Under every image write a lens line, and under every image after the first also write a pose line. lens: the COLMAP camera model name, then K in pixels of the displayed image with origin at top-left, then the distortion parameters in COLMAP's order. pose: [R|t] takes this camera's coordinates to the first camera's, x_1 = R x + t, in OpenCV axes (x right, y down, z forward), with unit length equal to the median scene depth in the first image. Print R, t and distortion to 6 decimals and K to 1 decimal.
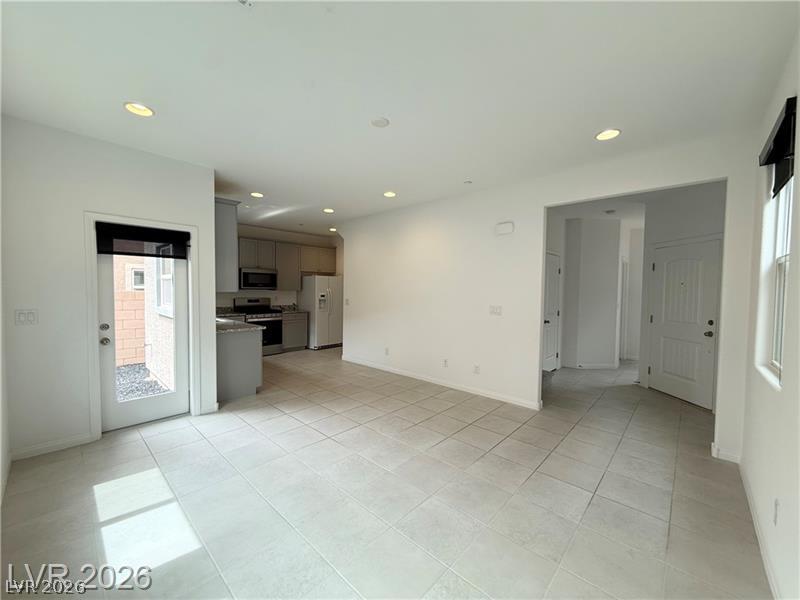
lens RADIAL K [[317.6, 0, 395.6], [0, 317.6, 303.4], [0, 0, 1]] dist [-0.001245, 0.000690]
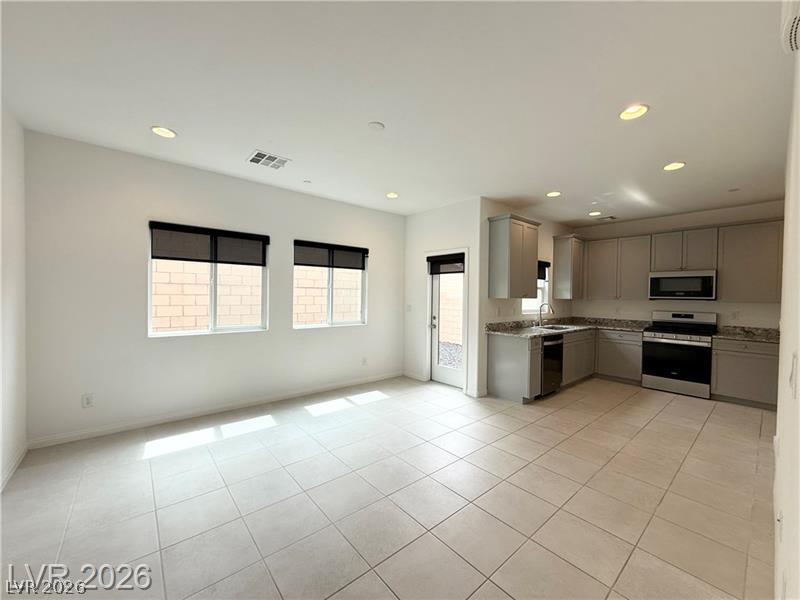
lens RADIAL K [[317.6, 0, 398.9], [0, 317.6, 300.4], [0, 0, 1]] dist [-0.001245, 0.000690]
pose [[-0.116094, 0.002716, -0.993234, 0.351339], [-0.061866, 0.998035, 0.009960, -0.010447], [0.991310, 0.062604, -0.115698, 0.445701]]
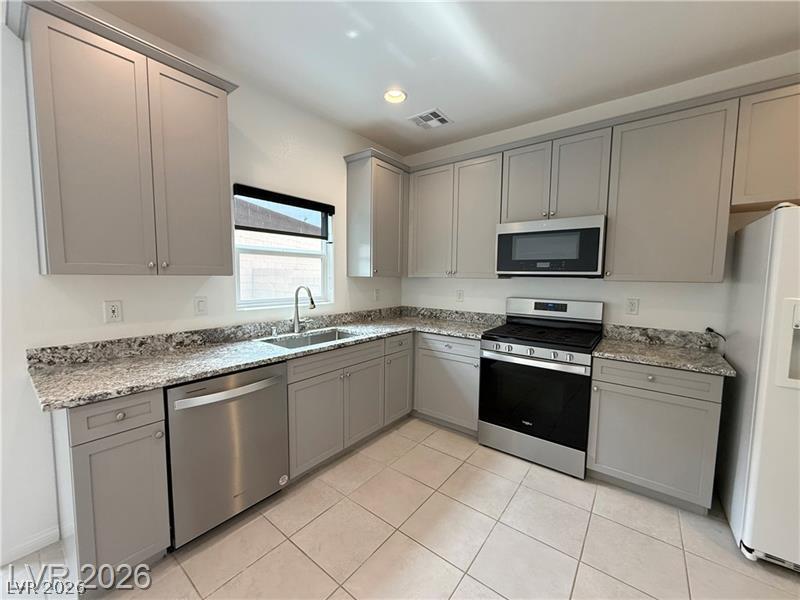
lens RADIAL K [[317.6, 0, 398.1], [0, 317.6, 300.4], [0, 0, 1]] dist [-0.001245, 0.000690]
pose [[0.090404, 0.067906, -0.993587, -0.075142], [-0.056442, 0.996418, 0.062964, -0.030047], [0.994305, 0.050388, 0.093913, 0.785038]]
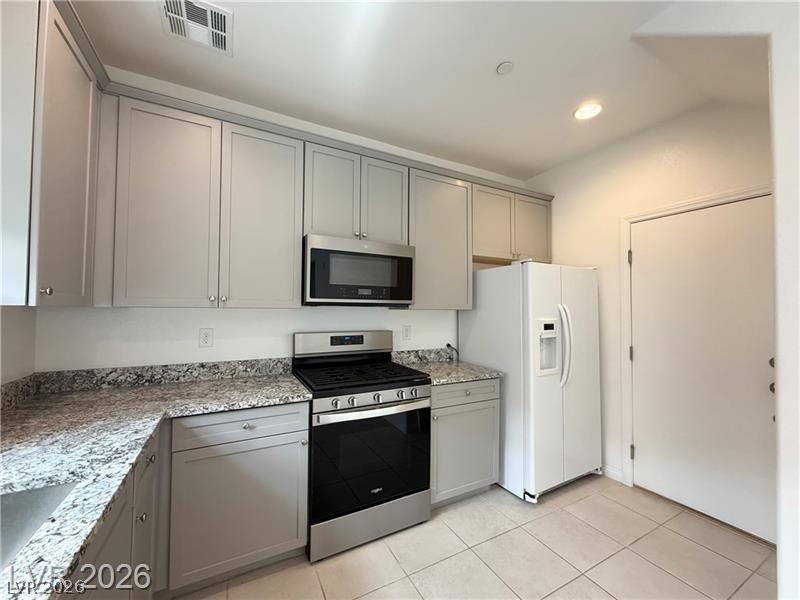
lens RADIAL K [[317.6, 0, 397.1], [0, 317.6, 300.1], [0, 0, 1]] dist [-0.001245, 0.000690]
pose [[0.945836, -0.013490, -0.324365, -0.288784], [-0.011322, 0.997158, -0.074483, -0.026136], [0.324448, 0.074121, 0.942995, 0.700431]]
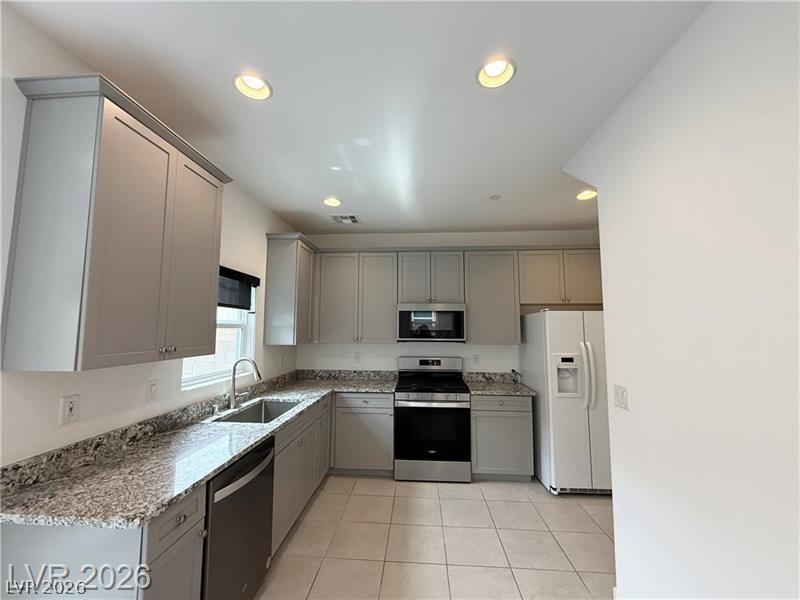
lens RADIAL K [[317.6, 0, 397.8], [0, 317.6, 300.6], [0, 0, 1]] dist [-0.001245, 0.000690]
pose [[0.632741, -0.079296, -0.770293, -0.050712], [-0.031748, 0.991250, -0.128121, -0.042392], [0.773712, 0.105522, 0.624687, 0.608897]]
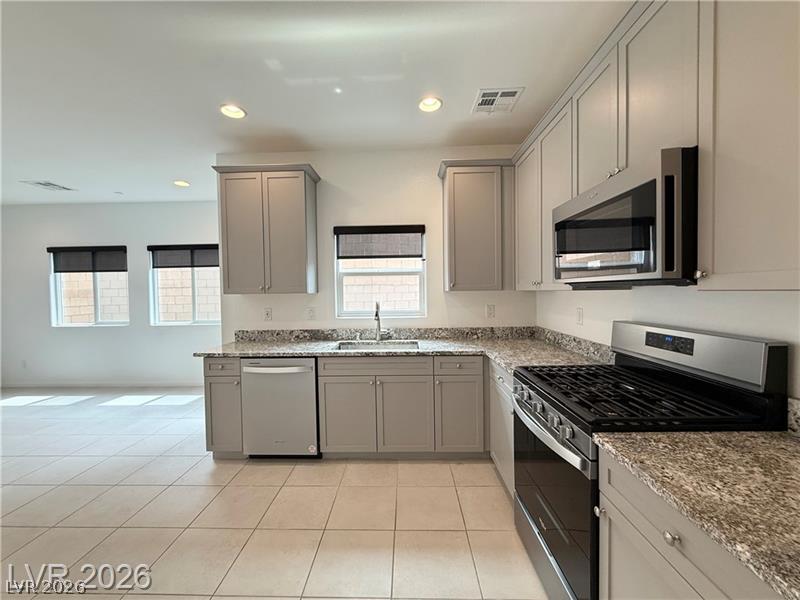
lens RADIAL K [[317.6, 0, 396.5], [0, 317.6, 300.2], [0, 0, 1]] dist [-0.001245, 0.000690]
pose [[-0.748907, 0.018693, -0.662411, -0.185785], [-0.023723, 0.998205, 0.054990, -0.042097], [0.662250, 0.056897, -0.747119, 1.047781]]
